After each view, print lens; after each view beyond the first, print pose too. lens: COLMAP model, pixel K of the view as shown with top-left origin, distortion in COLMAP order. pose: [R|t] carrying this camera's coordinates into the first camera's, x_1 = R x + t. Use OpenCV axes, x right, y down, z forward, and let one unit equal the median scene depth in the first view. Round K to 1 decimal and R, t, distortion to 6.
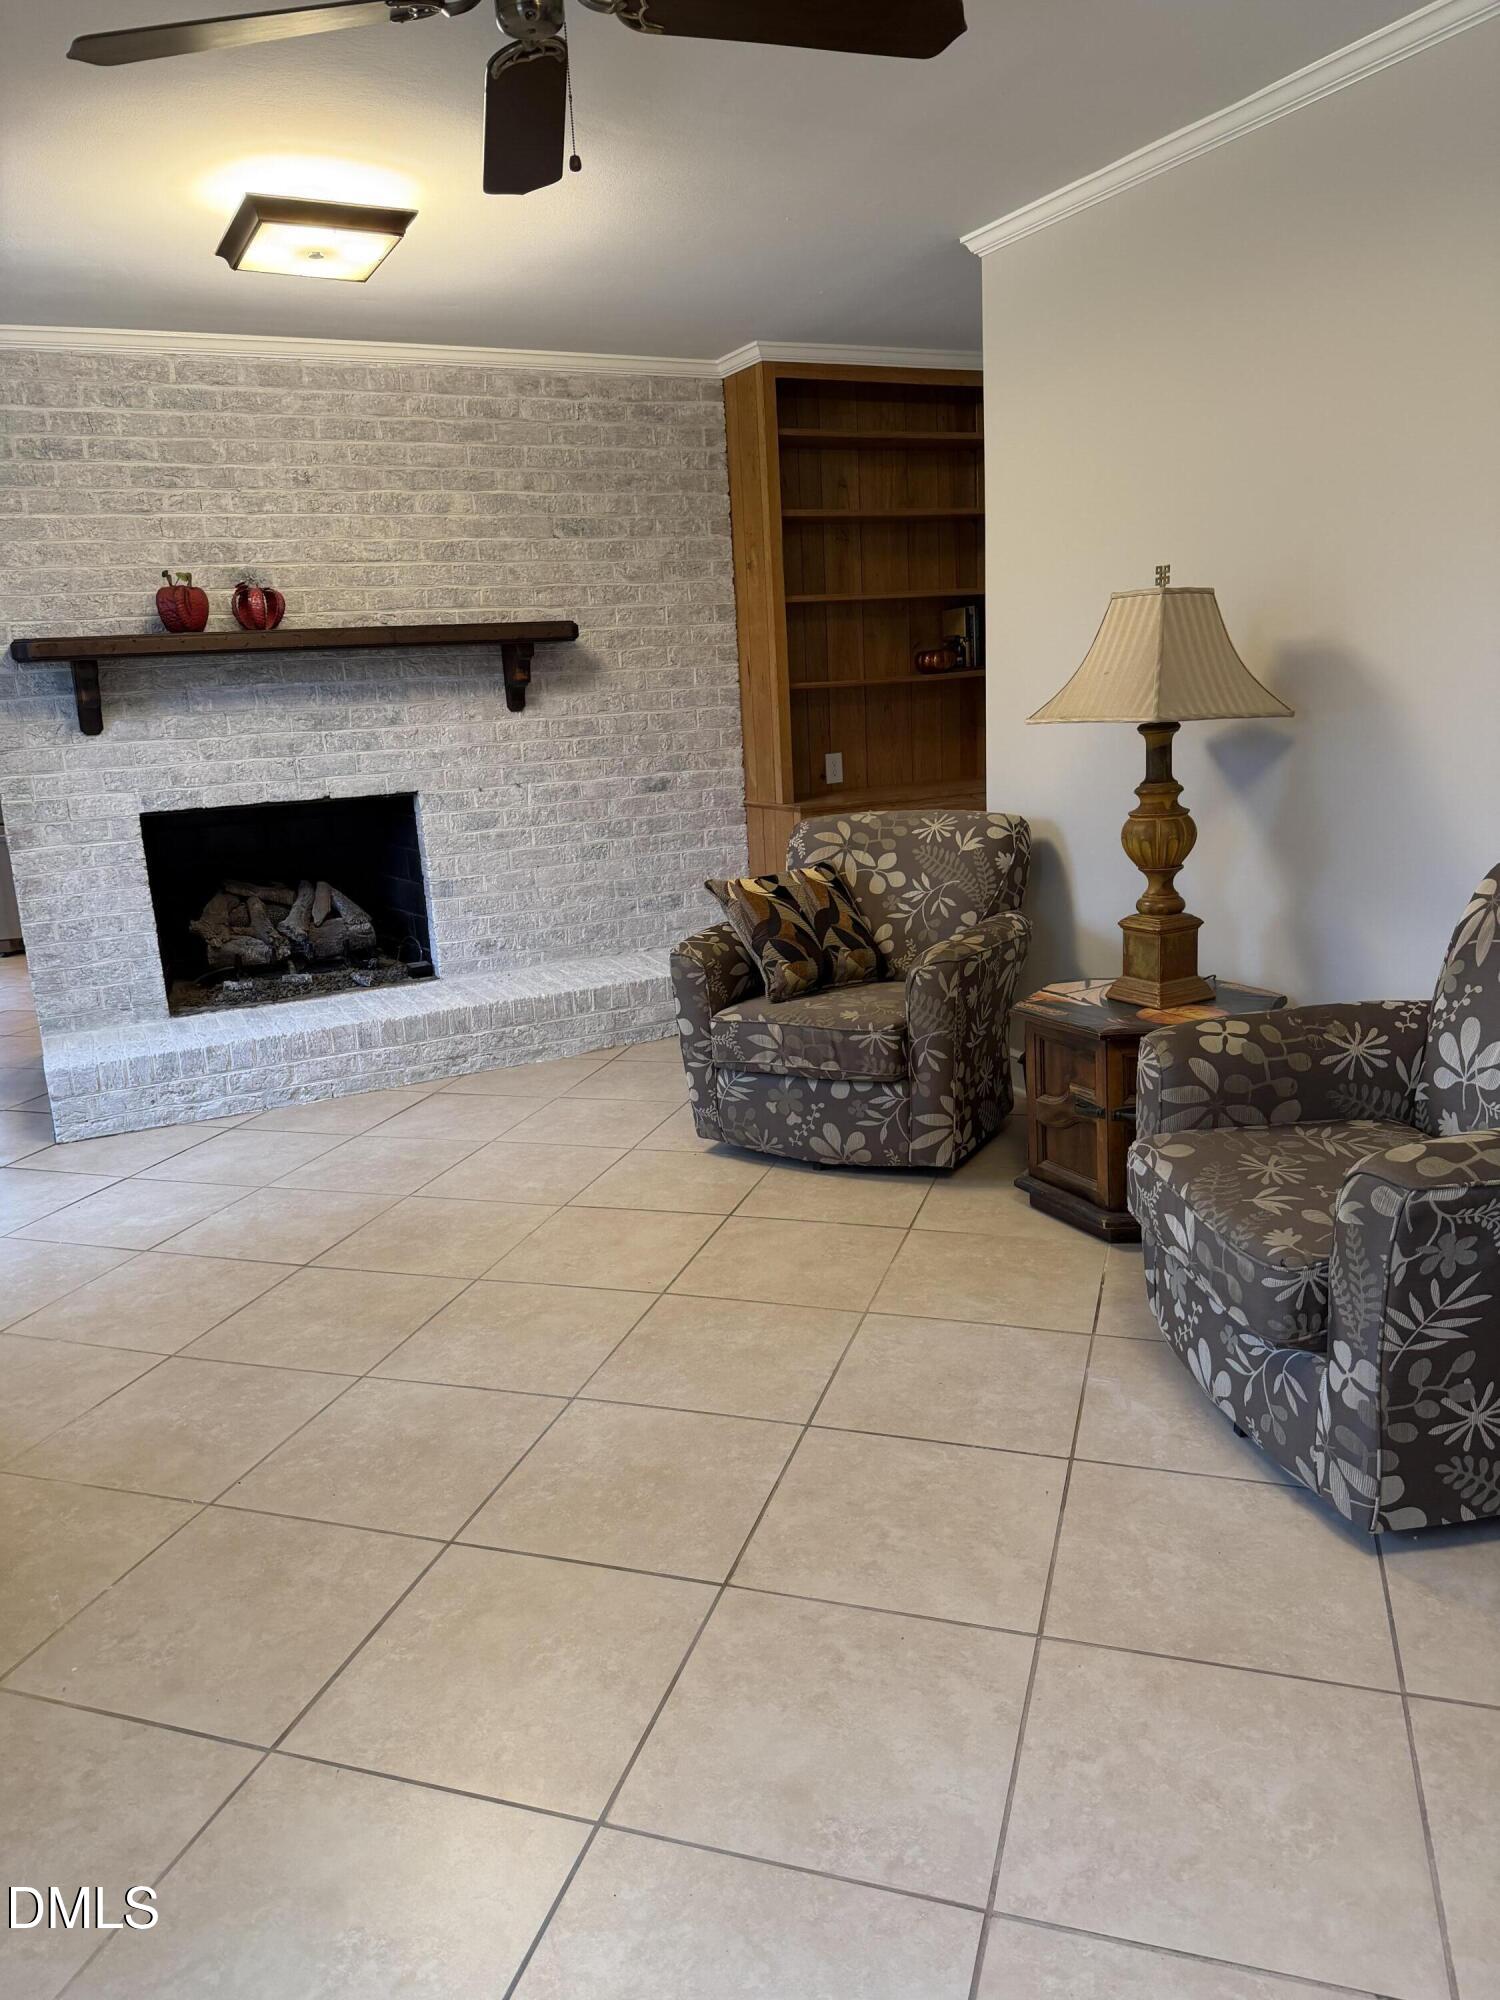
lens RADIAL K [[1418.8, 0, 757.5], [0, 1418.8, 1022.2], [0, 0, 1]] dist [0.086034, -0.123655]
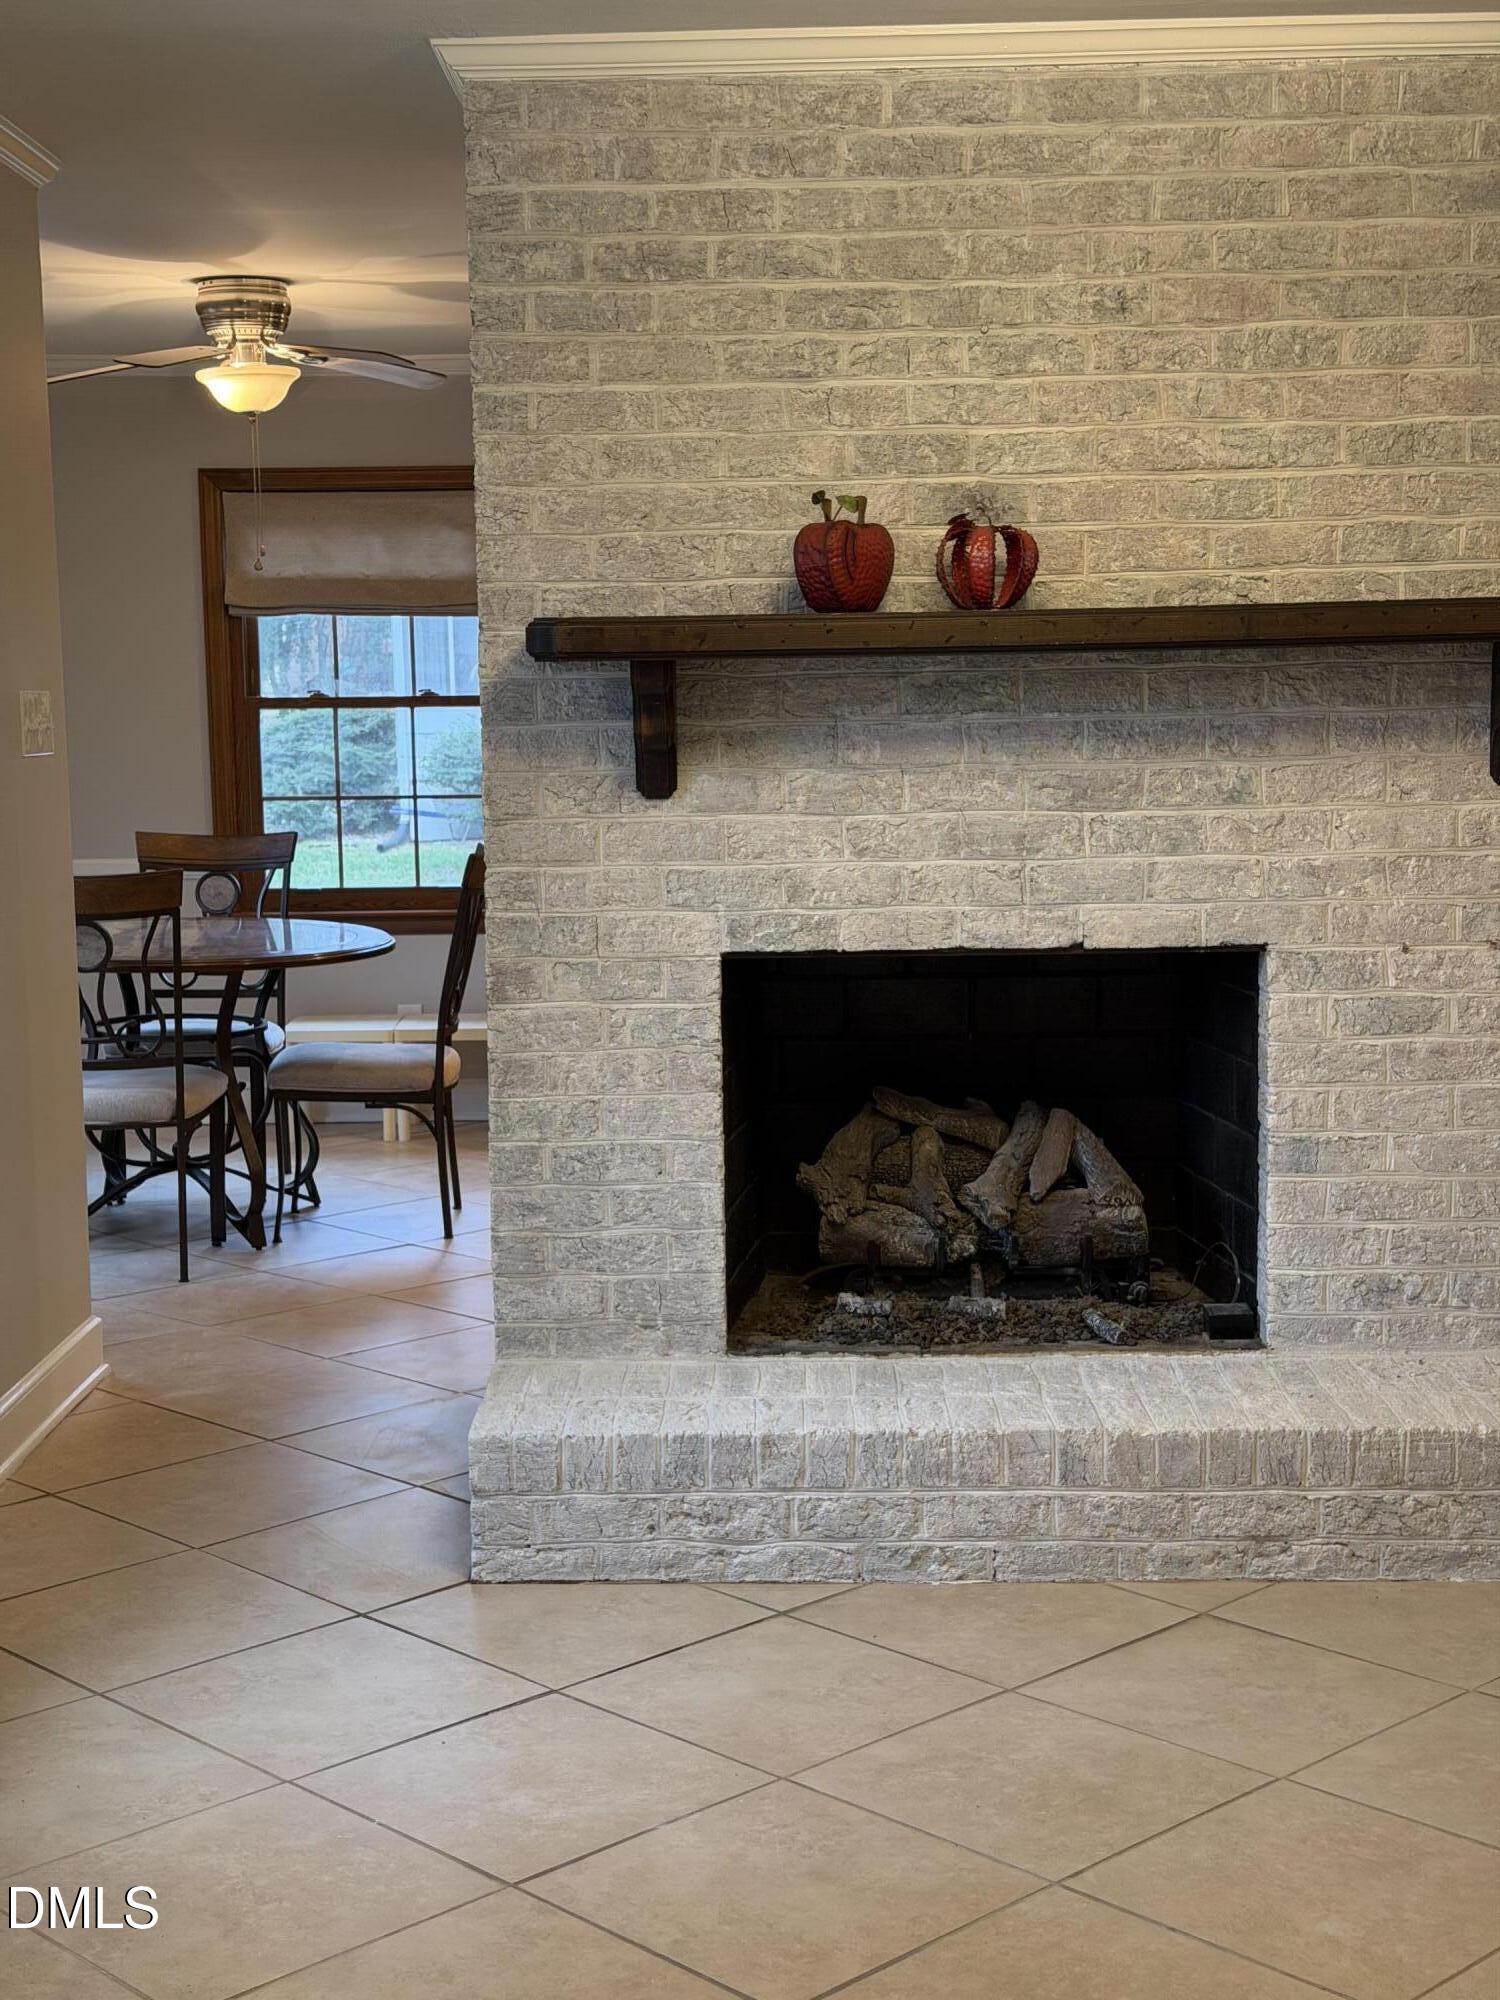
lens RADIAL K [[2820.6, 0, 756.6], [0, 2820.6, 1024.8], [0, 0, 1]] dist [0.138958, 0.000000]
pose [[0.887517, 0.095408, -0.450790, 0.035516], [-0.141138, 0.987593, -0.068853, -0.051299], [0.438628, 0.124731, 0.889971, 0.112685]]
